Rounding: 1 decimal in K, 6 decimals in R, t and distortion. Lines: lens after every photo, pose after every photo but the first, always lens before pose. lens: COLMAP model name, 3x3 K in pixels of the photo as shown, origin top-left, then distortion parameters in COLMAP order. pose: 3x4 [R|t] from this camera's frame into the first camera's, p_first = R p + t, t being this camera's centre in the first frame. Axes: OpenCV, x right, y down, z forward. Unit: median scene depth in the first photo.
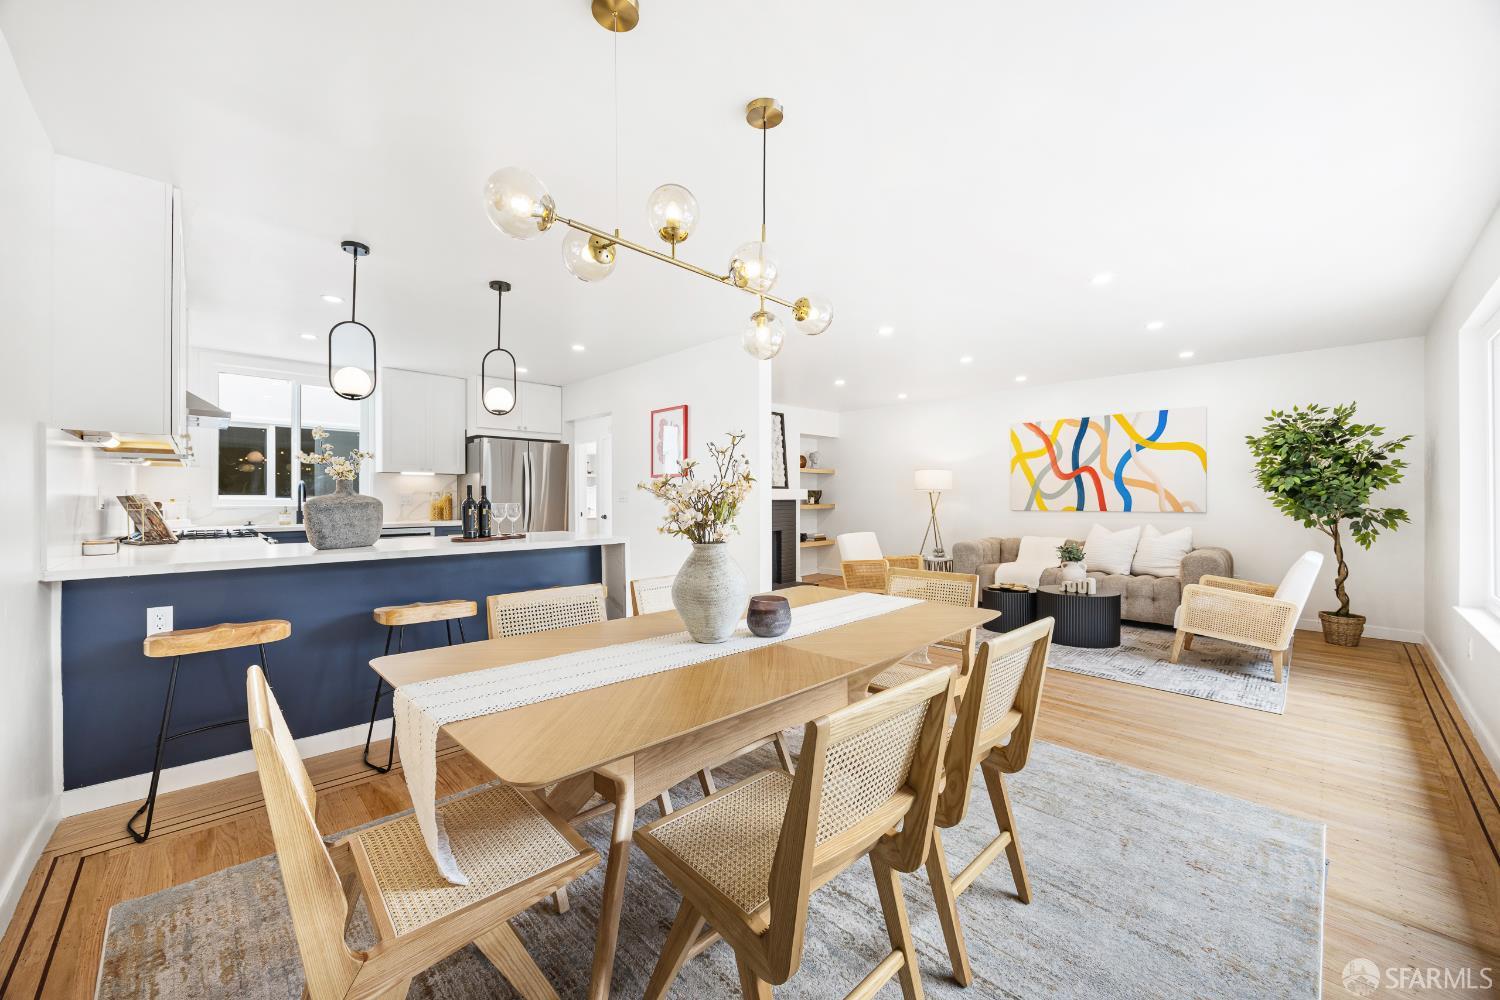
lens RADIAL K [[572.0, 0, 750.0], [0, 572.0, 490.8], [0, 0, 1]] dist [-0.000256, -0.000022]
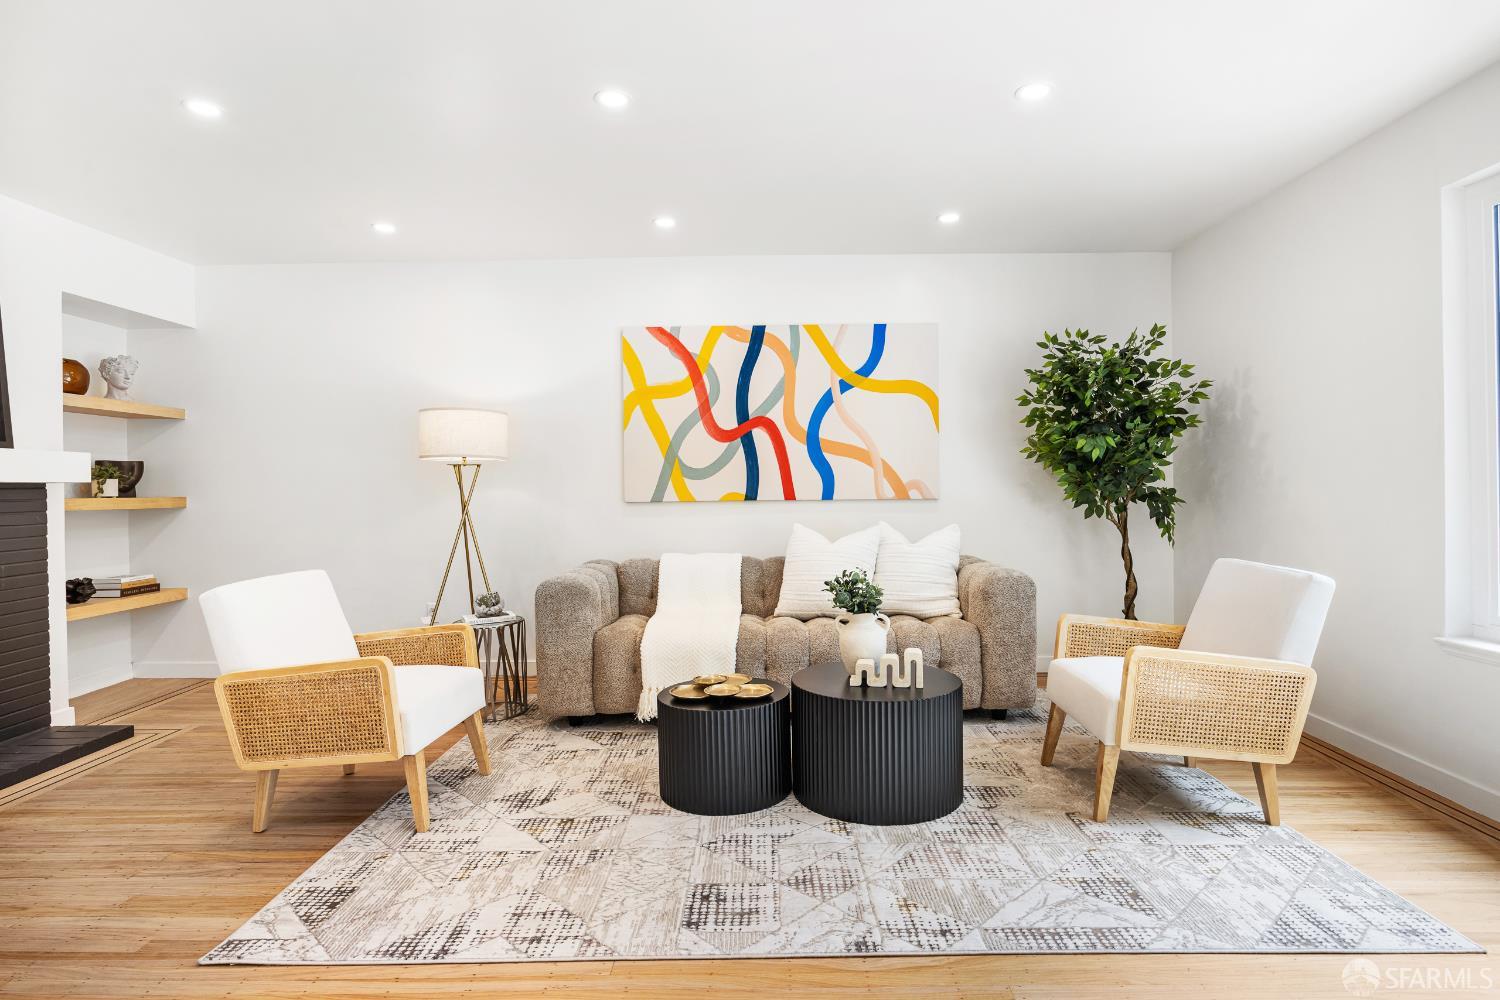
lens RADIAL K [[765.4, 0, 750.0], [0, 765.4, 500.0], [0, 0, 1]] dist [-0.012696, 0.000656]
pose [[0.705266, -0.013092, 0.708821, 0.072458], [-0.001051, 0.999809, 0.019512, 0.020789], [-0.708942, -0.014506, 0.705118, 0.501076]]
